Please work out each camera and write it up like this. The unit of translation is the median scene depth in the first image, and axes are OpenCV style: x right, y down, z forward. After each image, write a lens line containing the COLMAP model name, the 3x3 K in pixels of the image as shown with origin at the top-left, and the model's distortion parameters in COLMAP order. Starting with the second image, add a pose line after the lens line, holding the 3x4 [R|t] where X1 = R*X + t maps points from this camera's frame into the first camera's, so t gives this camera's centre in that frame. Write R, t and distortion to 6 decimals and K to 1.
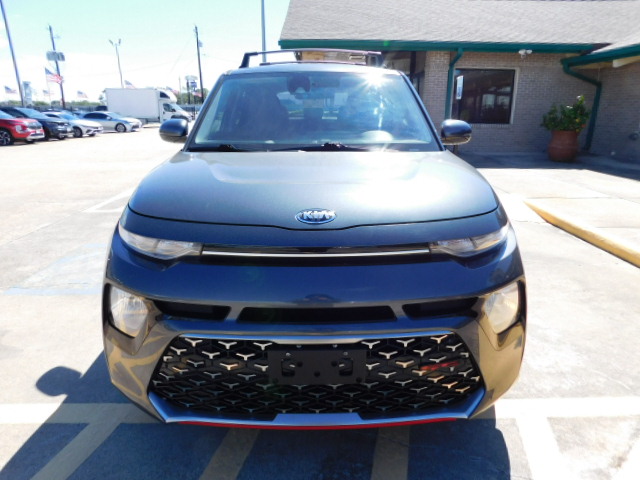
lens RADIAL K [[419.8, 0, 324.2], [0, 419.8, 243.8], [0, 0, 1]] dist [-0.055469, 0.040536]
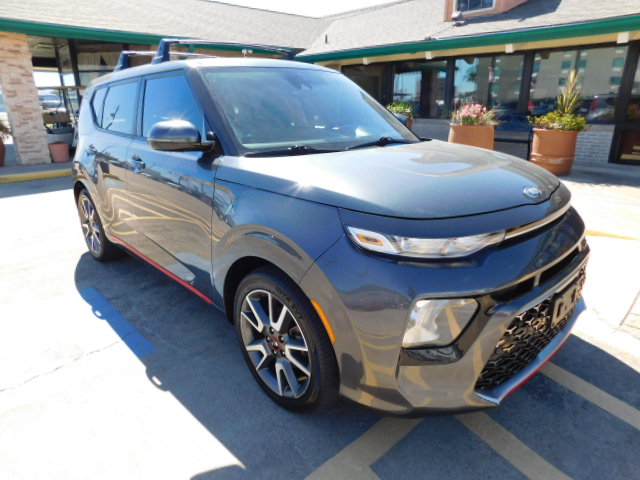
lens RADIAL K [[419.8, 0, 322.1], [0, 419.8, 240.8], [0, 0, 1]] dist [-0.055469, 0.040536]
pose [[0.736428, -0.219547, 0.639901, -0.912483], [0.217071, 0.972547, 0.083861, -0.113647], [-0.640745, 0.077146, 0.763868, 0.316059]]
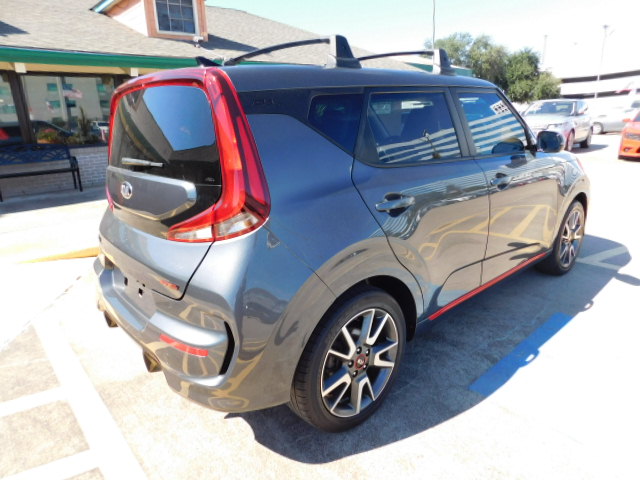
lens RADIAL K [[419.8, 0, 326.2], [0, 419.8, 242.2], [0, 0, 1]] dist [-0.055469, 0.040536]
pose [[-0.658741, -0.199974, 0.725307, -1.034520], [0.263276, 0.841812, 0.471209, -0.889191], [-0.704802, 0.501361, -0.501888, 2.654982]]
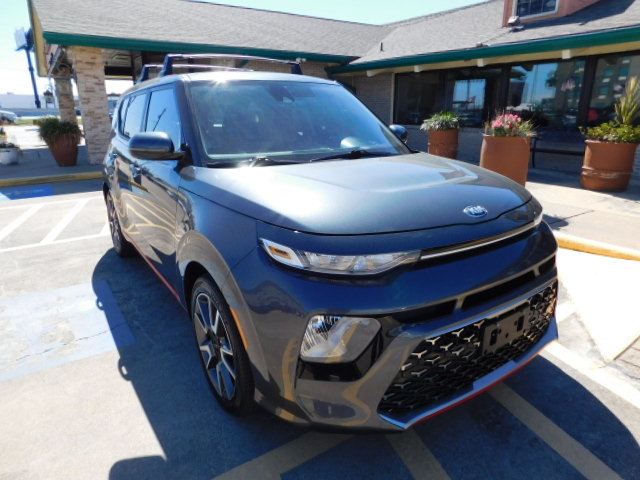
lens RADIAL K [[419.8, 0, 323.3], [0, 419.8, 240.3], [0, 0, 1]] dist [-0.055469, 0.040536]
pose [[0.833261, -0.169553, 0.526240, -0.712823], [0.174270, 0.983842, 0.041049, -0.075185], [-0.524697, 0.057503, 0.849345, 0.145106]]
